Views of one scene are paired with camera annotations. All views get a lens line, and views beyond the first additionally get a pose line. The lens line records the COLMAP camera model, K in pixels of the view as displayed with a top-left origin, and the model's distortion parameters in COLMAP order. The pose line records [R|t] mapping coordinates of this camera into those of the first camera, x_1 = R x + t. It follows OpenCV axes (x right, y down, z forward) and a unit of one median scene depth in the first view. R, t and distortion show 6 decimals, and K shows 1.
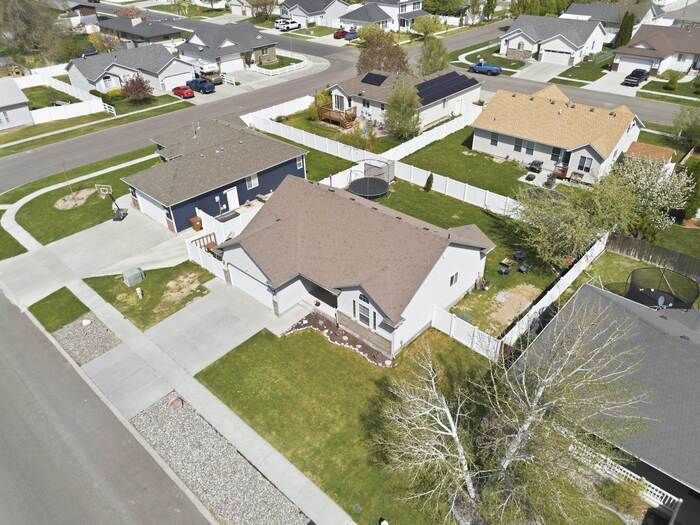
lens RADIAL K [[494.8, 0, 350.0], [0, 494.8, 262.5], [0, 0, 1]] dist [0.096832, -0.100556]
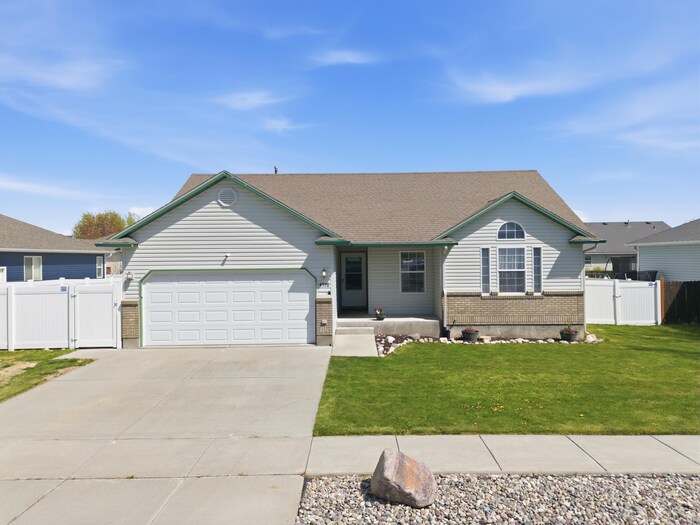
lens RADIAL K [[494.8, 0, 350.0], [0, 494.8, 262.5], [0, 0, 1]] dist [0.096832, -0.100556]
pose [[0.743789, 0.011743, 0.668311, -0.263243], [0.371395, 0.824037, -0.427819, 0.151622], [-0.555737, 0.566415, 0.608548, 0.439063]]
